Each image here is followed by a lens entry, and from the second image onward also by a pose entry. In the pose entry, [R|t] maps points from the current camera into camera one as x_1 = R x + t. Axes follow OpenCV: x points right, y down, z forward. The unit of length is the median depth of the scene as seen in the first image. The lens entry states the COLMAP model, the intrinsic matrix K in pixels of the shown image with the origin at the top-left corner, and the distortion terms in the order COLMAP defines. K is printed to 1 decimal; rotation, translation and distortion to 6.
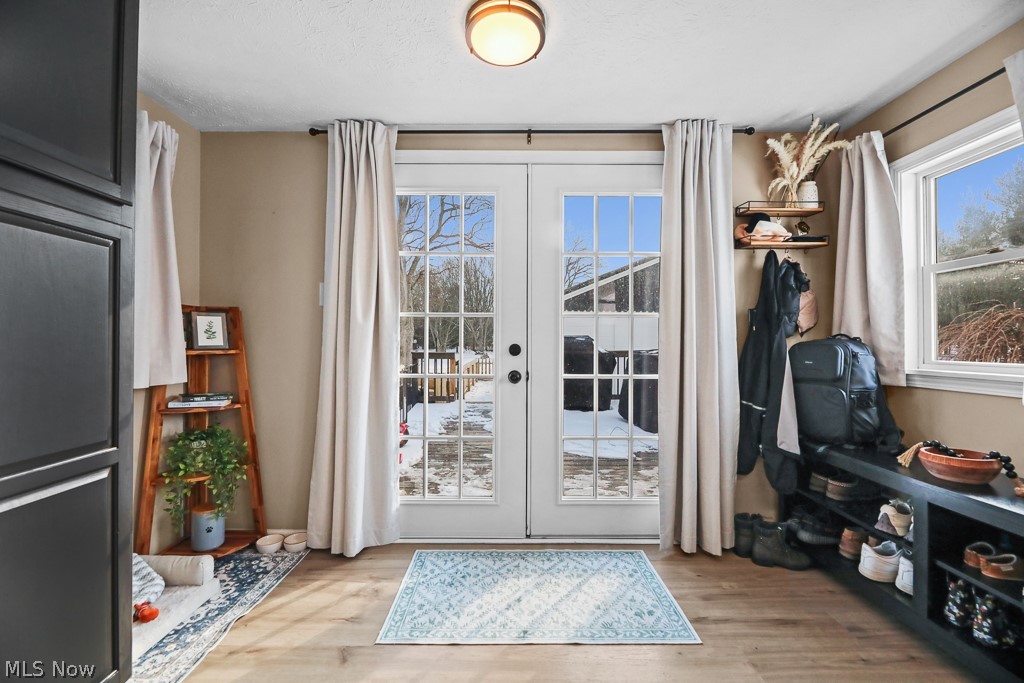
lens RADIAL K [[437.0, 0, 496.5], [0, 437.0, 339.8], [0, 0, 1]] dist [-0.004104, -0.001003]
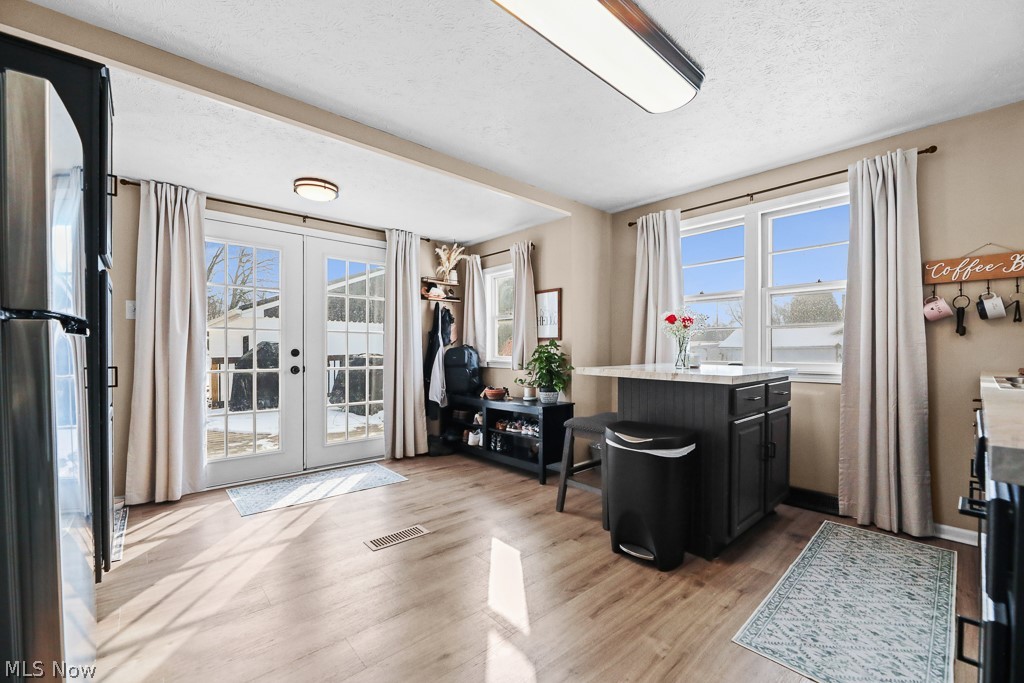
lens RADIAL K [[422.3, 0, 514.6], [0, 422.3, 351.3], [0, 0, 1]] dist [-0.000436, -0.000460]
pose [[0.750606, -0.002949, 0.660744, -0.405383], [-0.003522, 0.999958, 0.008464, 0.002187], [-0.660741, -0.008680, 0.750564, -0.725886]]
